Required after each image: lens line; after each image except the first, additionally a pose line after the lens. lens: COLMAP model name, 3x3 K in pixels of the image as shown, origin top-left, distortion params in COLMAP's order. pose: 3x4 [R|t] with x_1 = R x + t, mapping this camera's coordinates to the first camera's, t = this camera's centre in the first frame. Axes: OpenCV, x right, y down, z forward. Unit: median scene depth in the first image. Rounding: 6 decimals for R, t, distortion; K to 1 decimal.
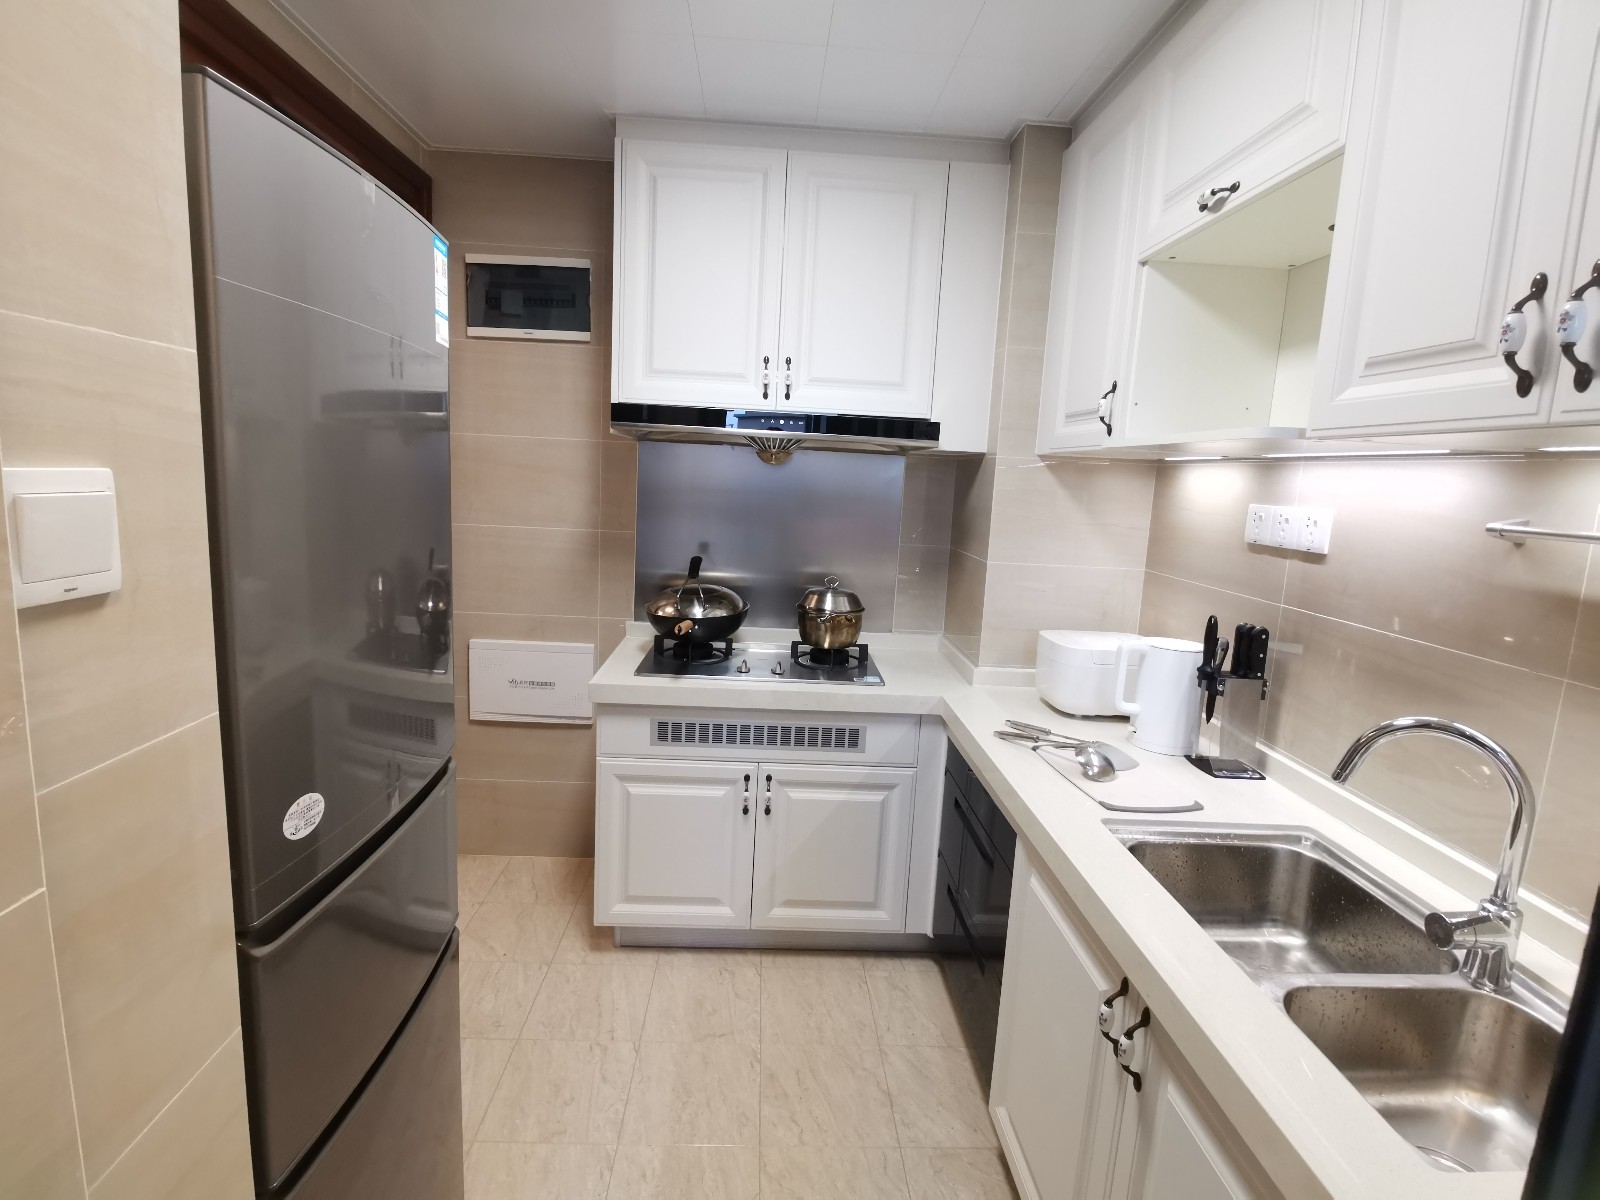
lens RADIAL K [[783.7, 0, 799.1], [0, 783.7, 599.5], [0, 0, 1]] dist [0.006242, -0.000171]
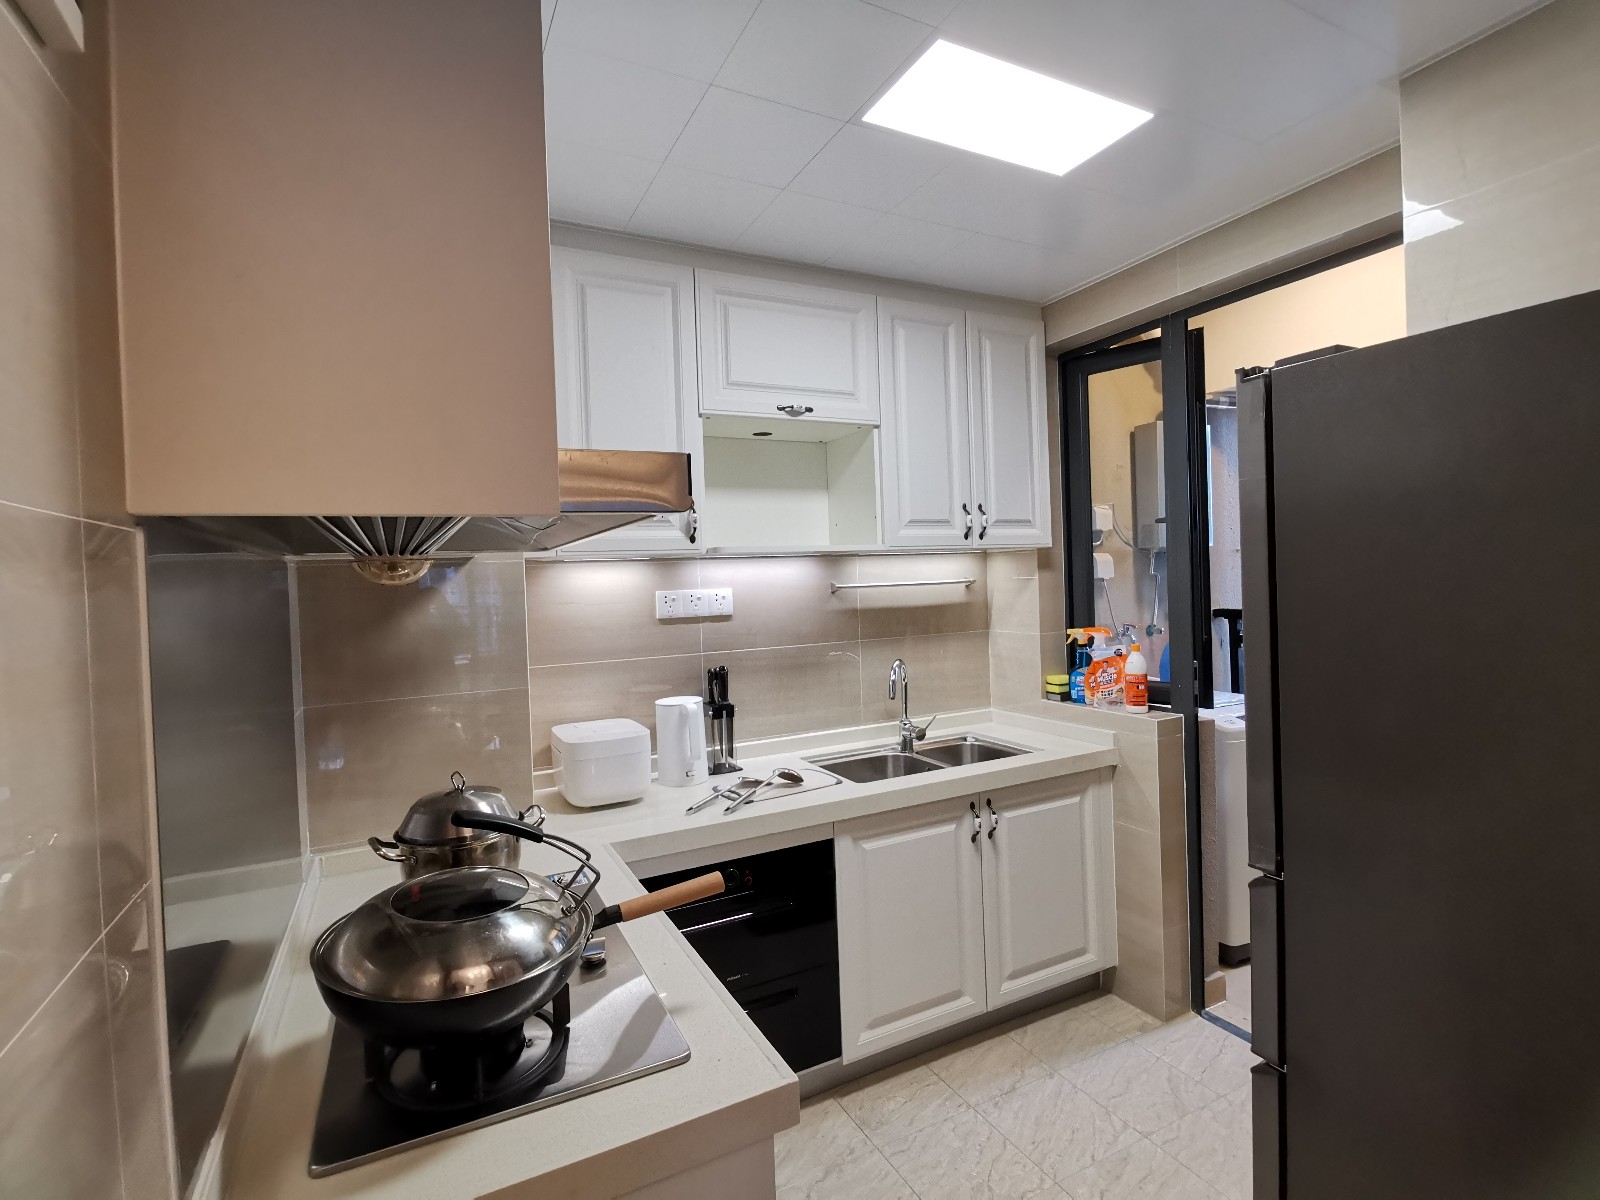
lens RADIAL K [[783.7, 0, 797.1], [0, 783.7, 593.1], [0, 0, 1]] dist [0.006242, -0.000171]
pose [[-0.417081, -0.057489, 0.907049, -0.852026], [0.160430, 0.977670, 0.135734, -0.289406], [-0.894598, 0.202130, -0.398544, 1.444000]]
